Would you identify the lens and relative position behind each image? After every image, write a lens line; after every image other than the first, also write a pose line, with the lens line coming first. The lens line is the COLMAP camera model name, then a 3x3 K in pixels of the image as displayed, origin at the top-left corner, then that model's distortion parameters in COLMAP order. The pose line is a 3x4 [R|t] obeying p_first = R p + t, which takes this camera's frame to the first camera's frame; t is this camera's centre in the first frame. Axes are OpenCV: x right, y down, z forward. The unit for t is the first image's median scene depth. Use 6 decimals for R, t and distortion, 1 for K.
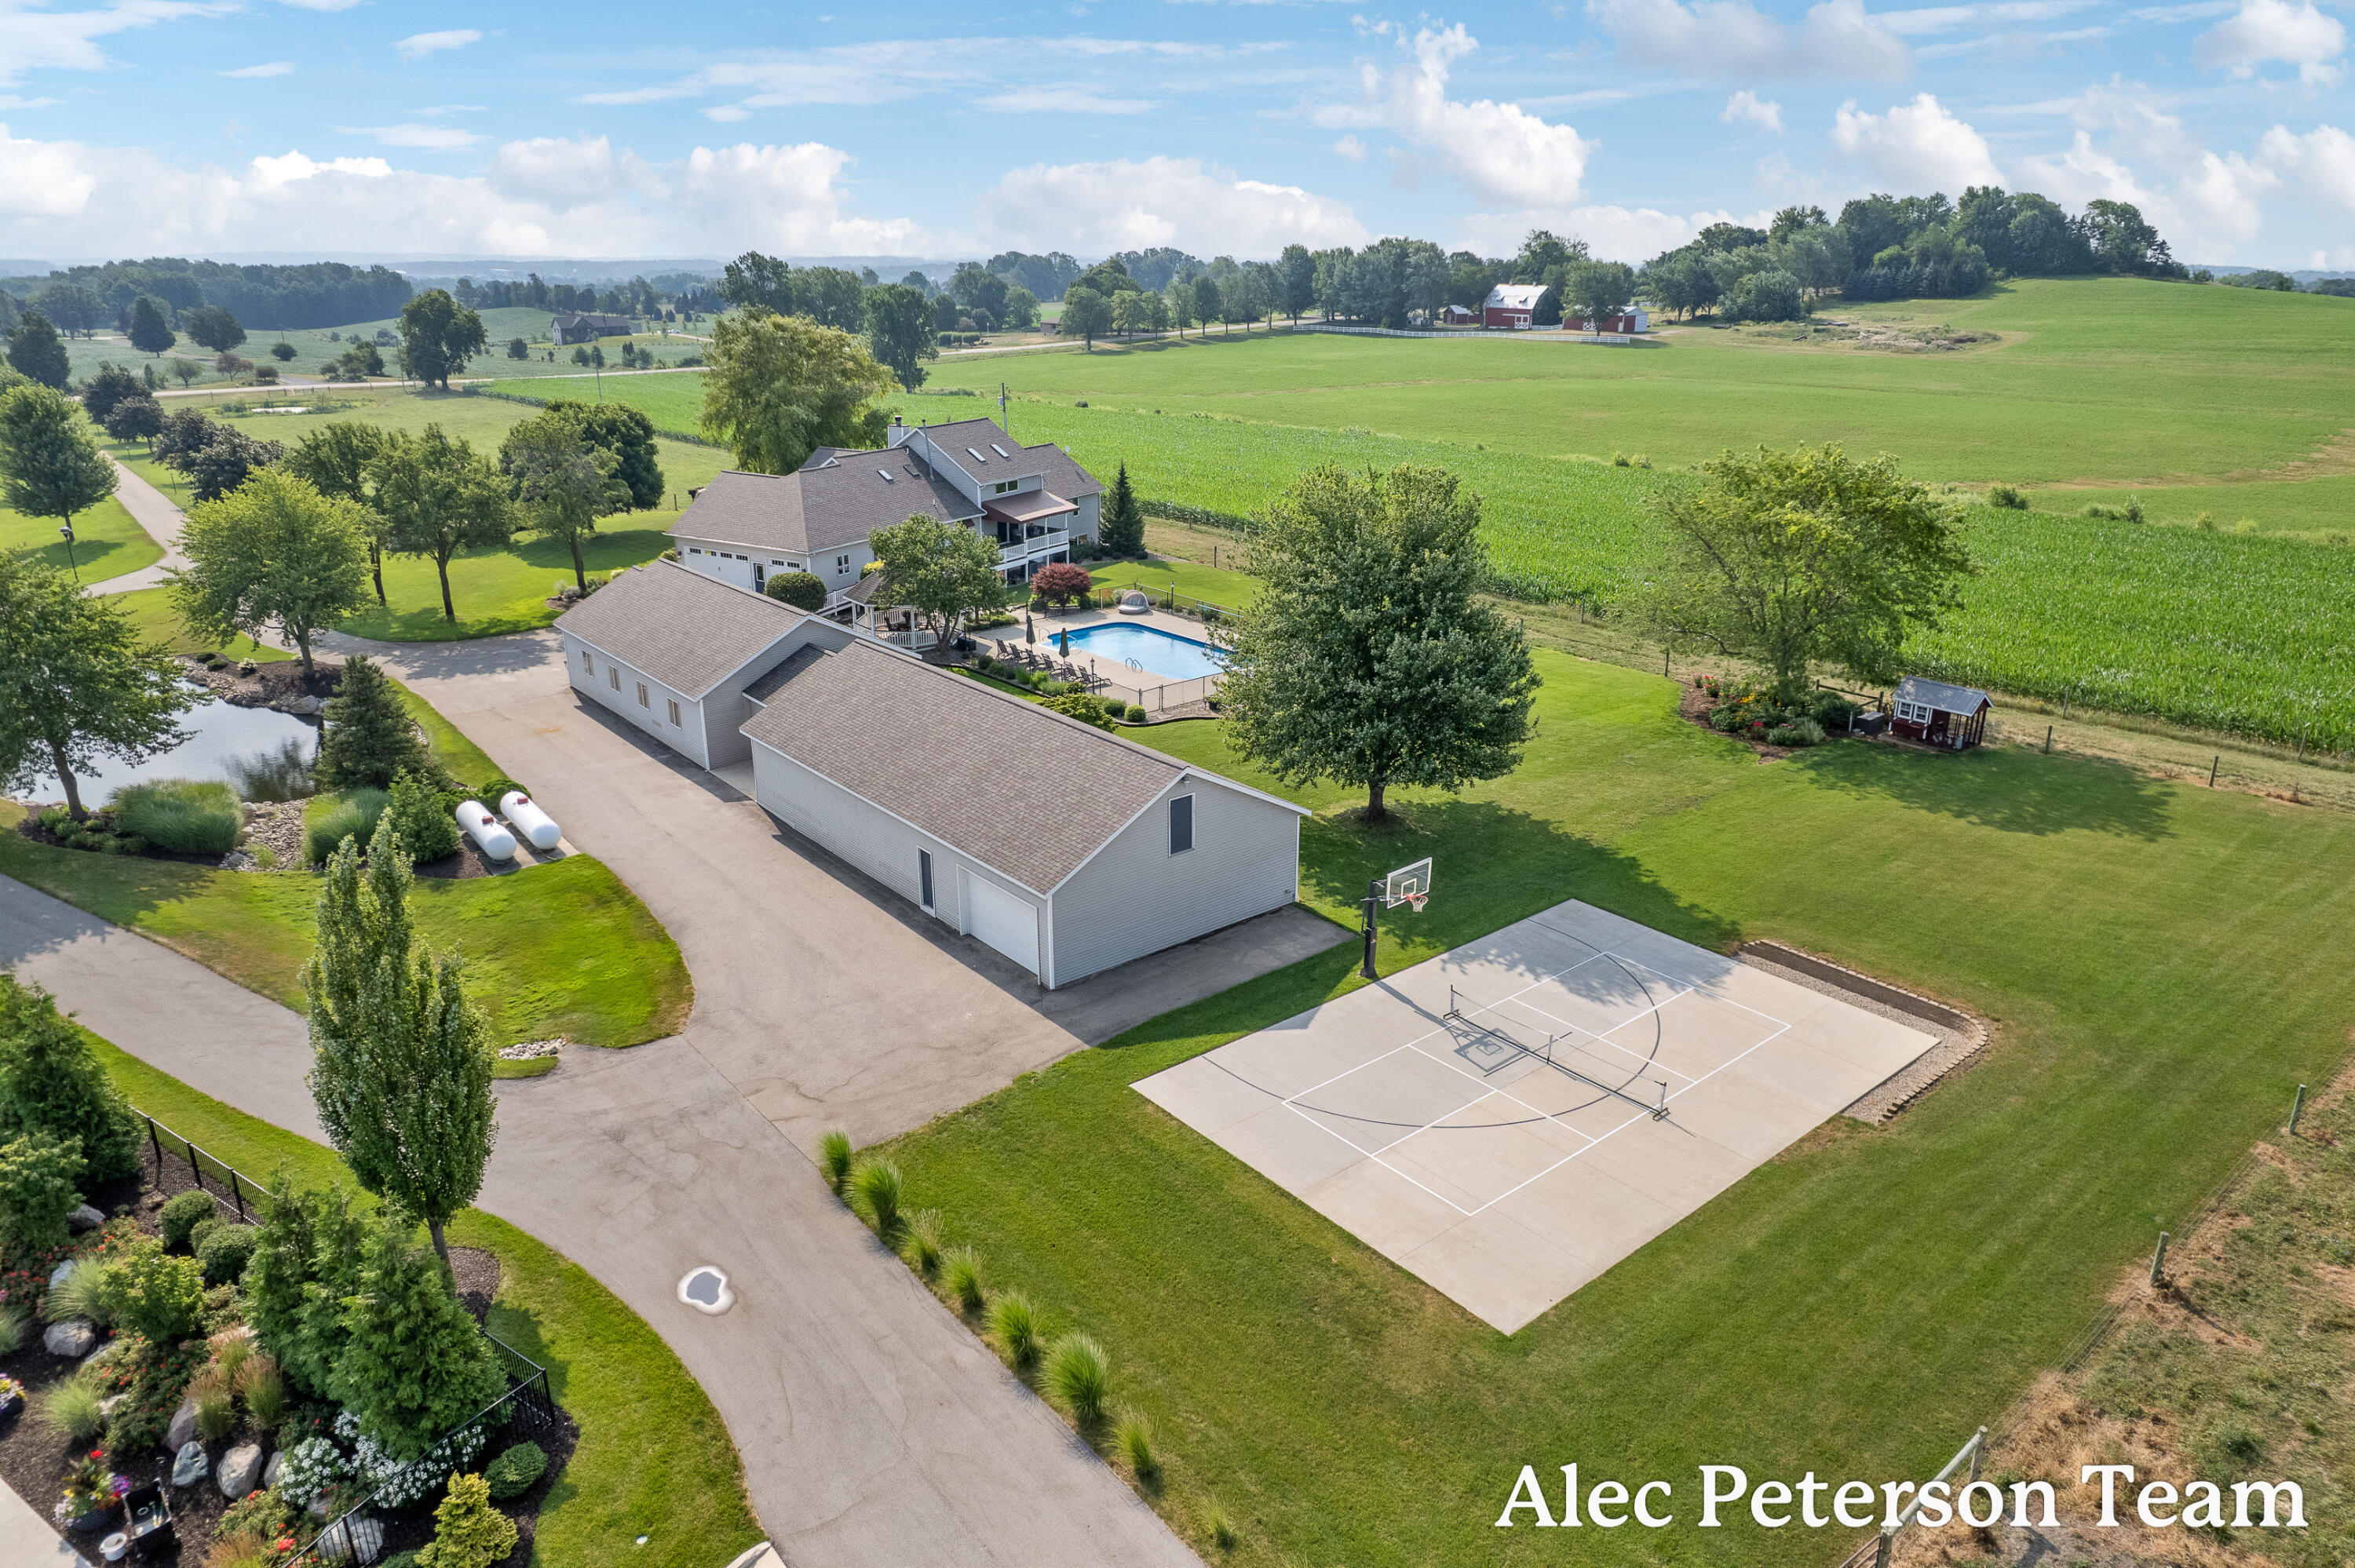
lens RADIAL K [[1474.4, 0, 1184.0], [0, 1474.4, 789.7], [0, 0, 1]] dist [-0.057831, 0.048941]
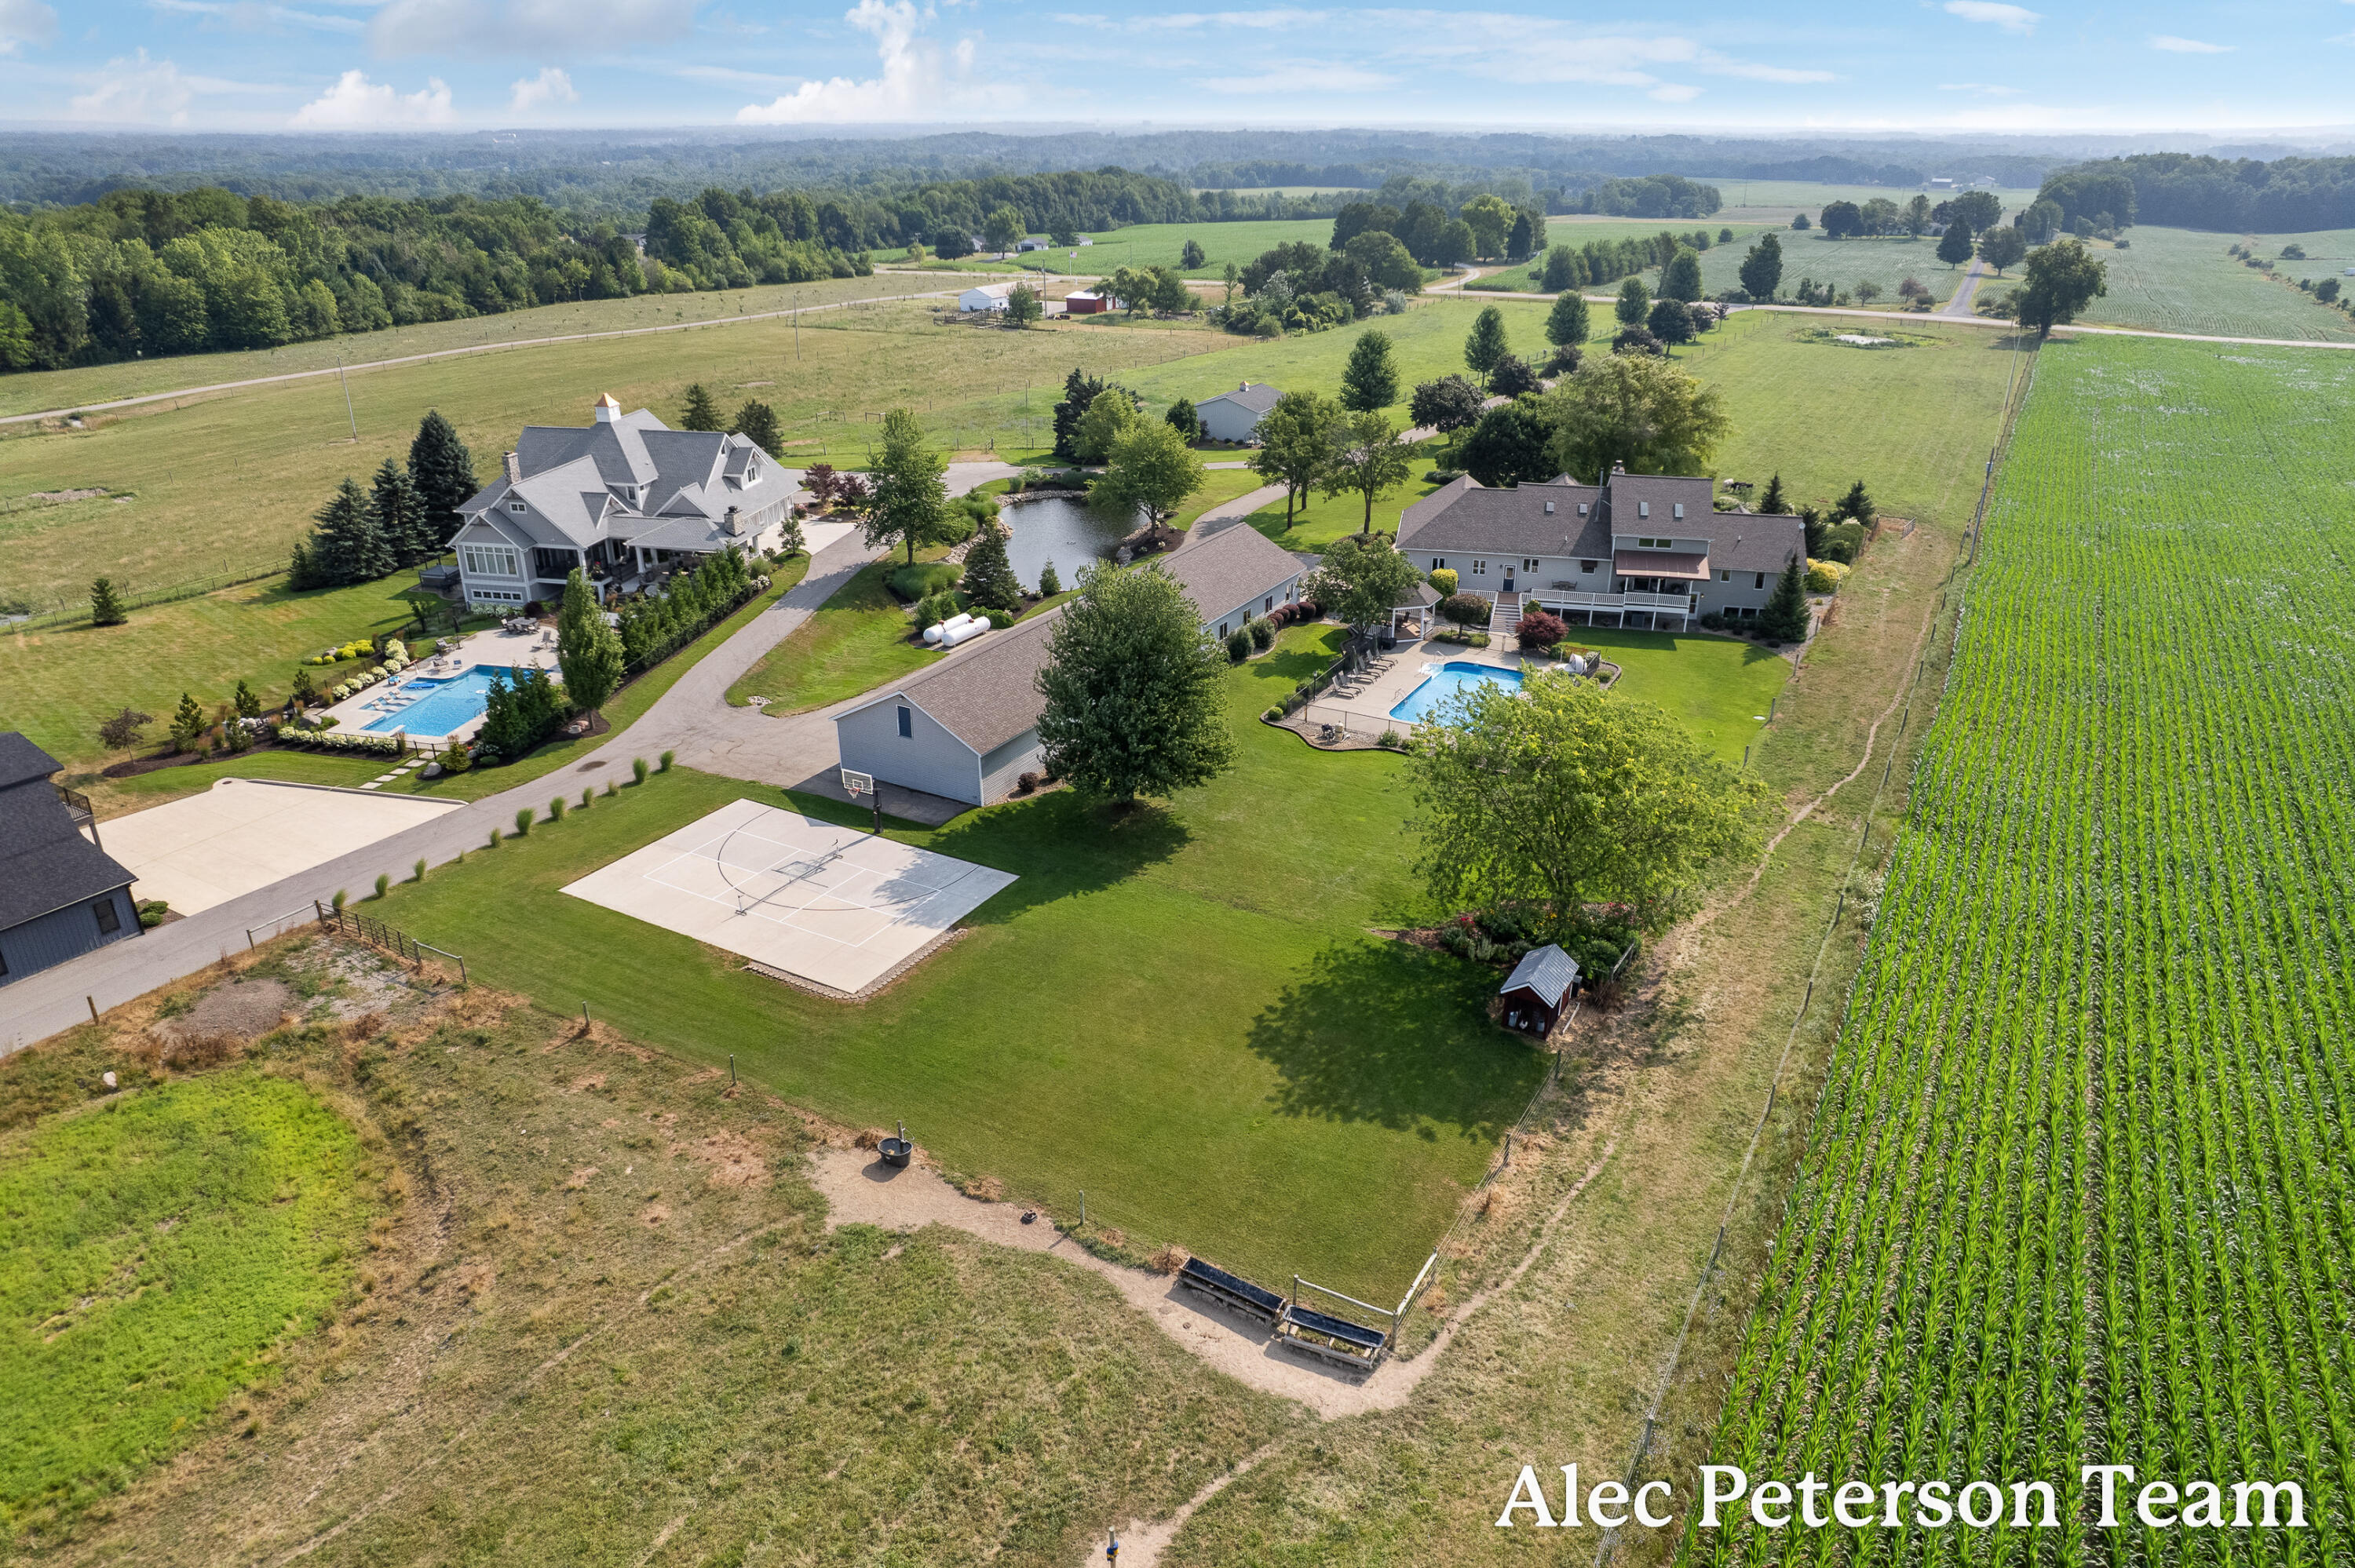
lens RADIAL K [[1502.6, 0, 1177.5], [0, 1502.6, 784.0], [0, 0, 1]] dist [-0.058807, 0.035575]
pose [[0.356546, 0.379467, -0.853744, 1.119931], [-0.320824, 0.907964, 0.269581, -0.332107], [0.877466, 0.177784, 0.445473, 0.324807]]
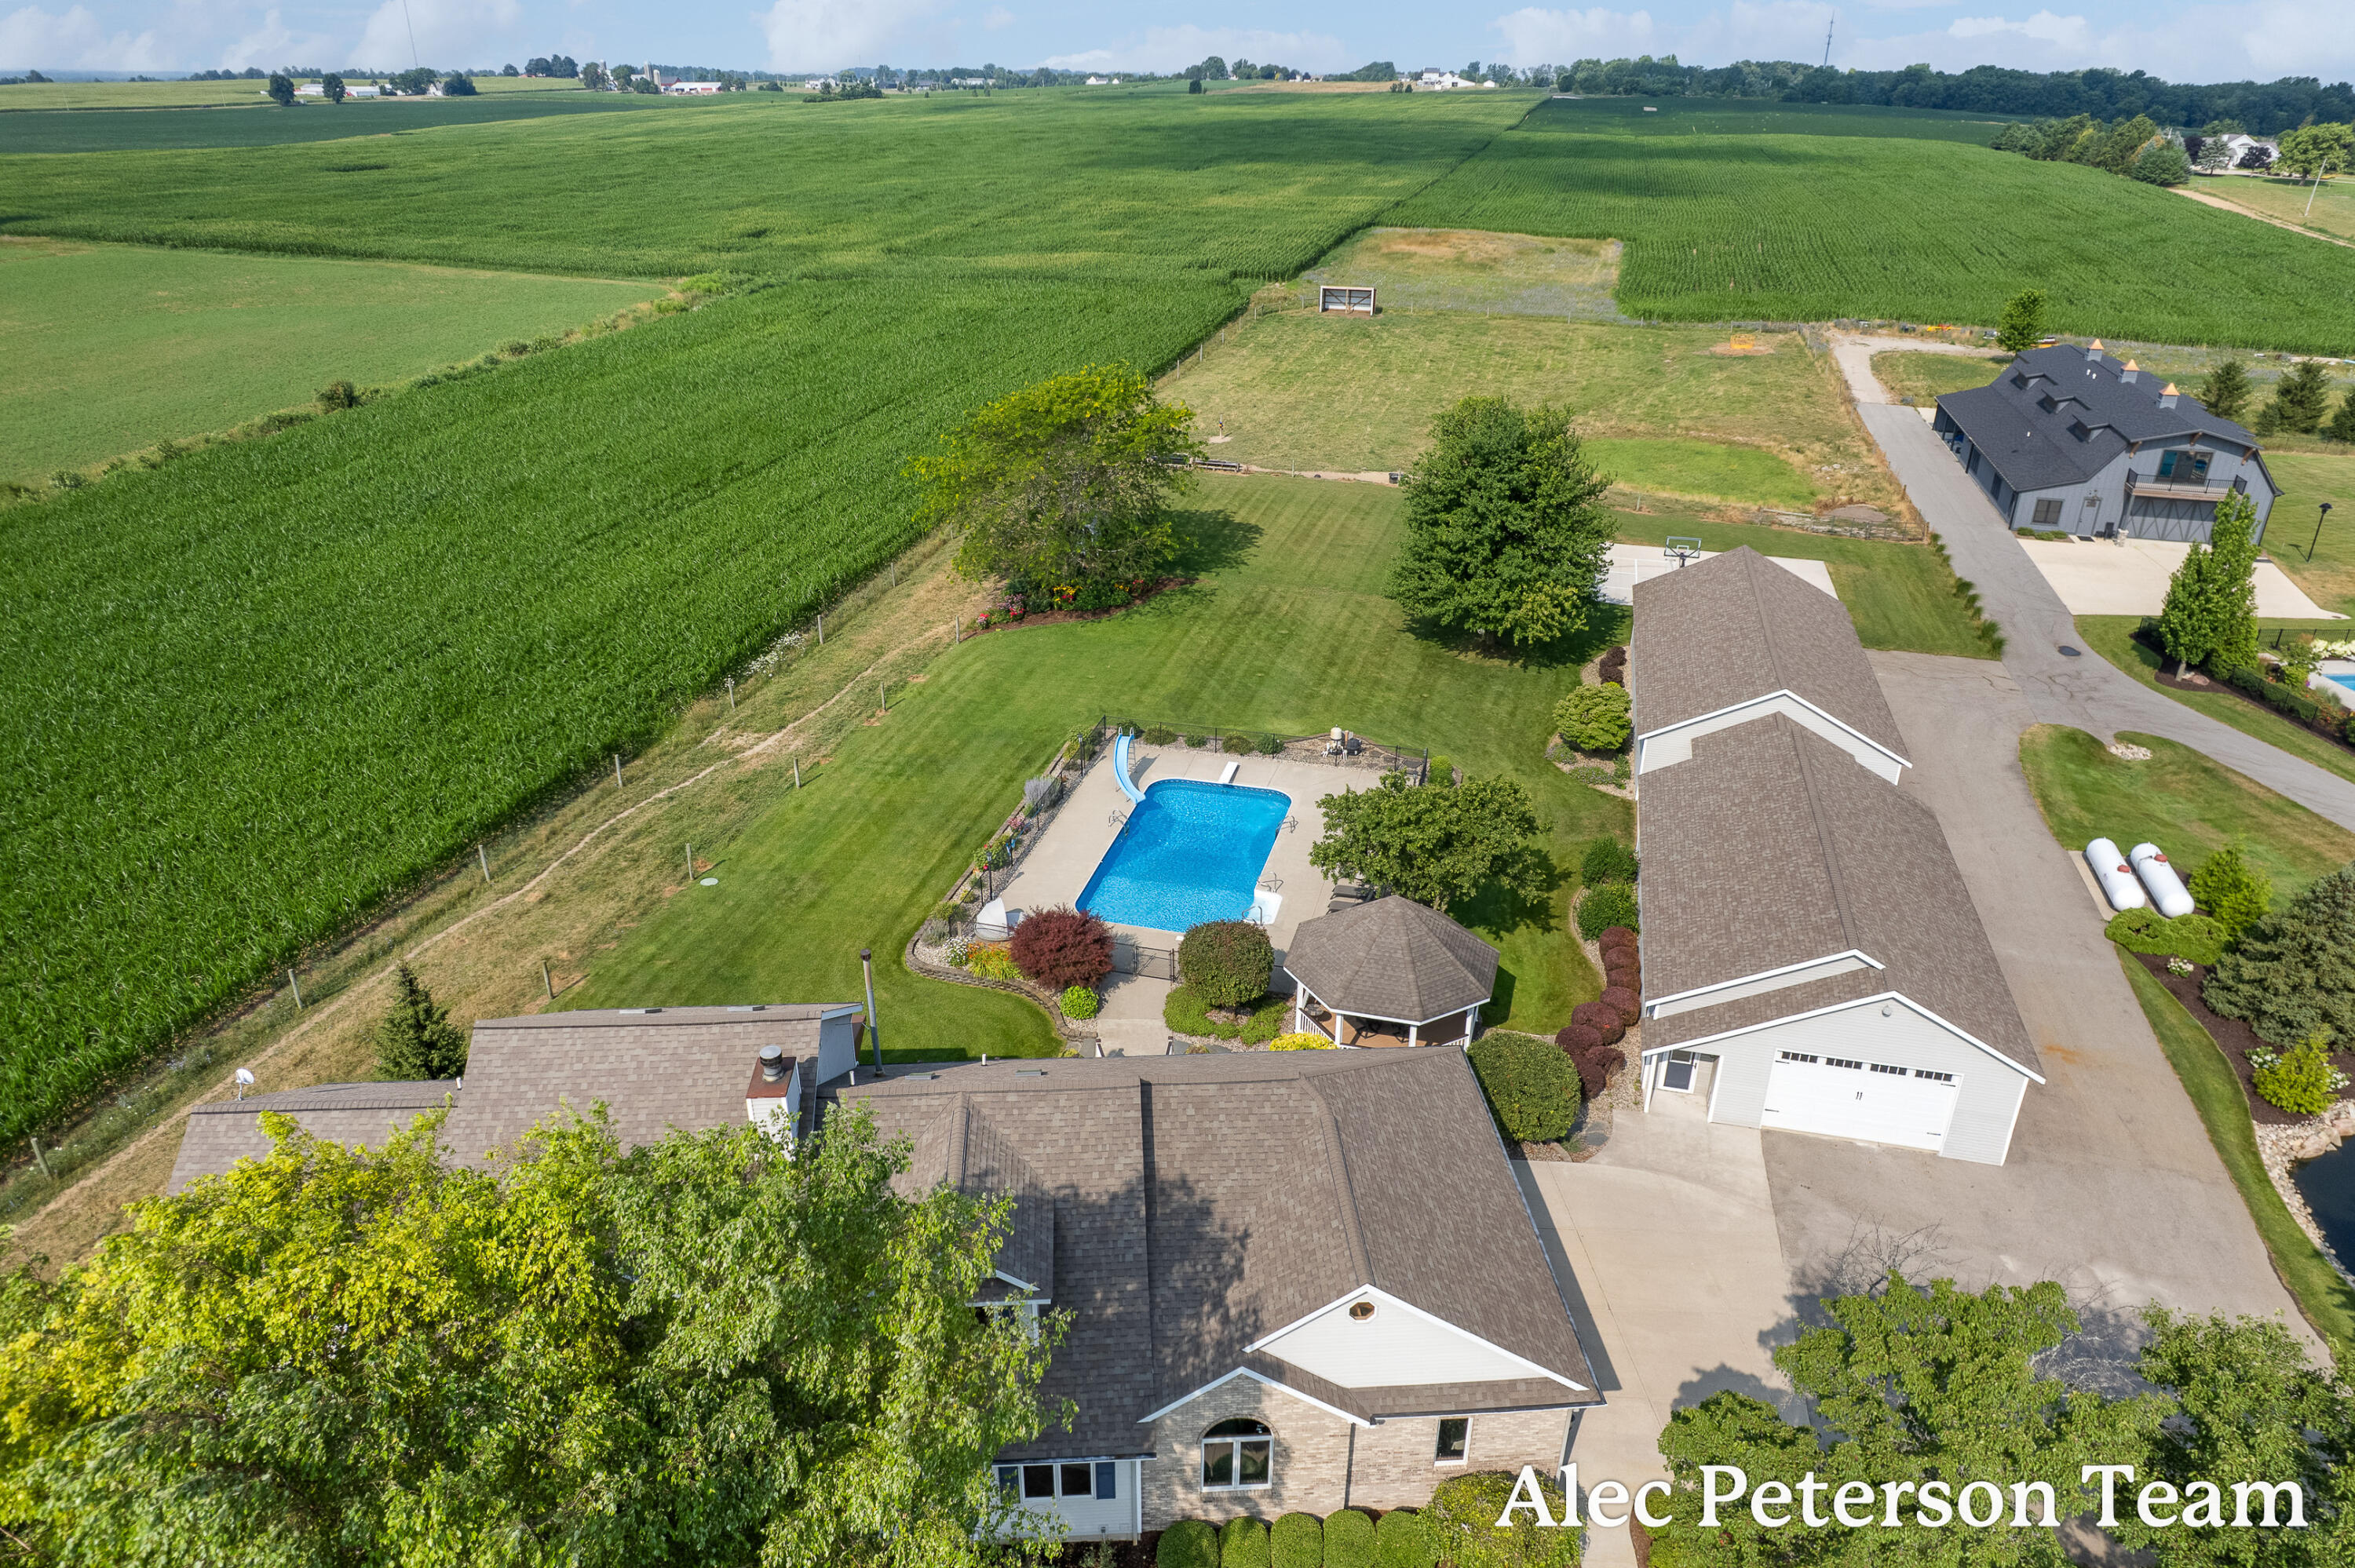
lens RADIAL K [[1535.9, 0, 1186.5], [0, 1535.9, 786.2], [0, 0, 1]] dist [-0.085224, 0.077208]
pose [[-0.585898, -0.353854, 0.729048, -0.648998], [0.271405, 0.761998, 0.587961, -0.656734], [-0.763585, 0.542353, -0.350415, 1.466577]]
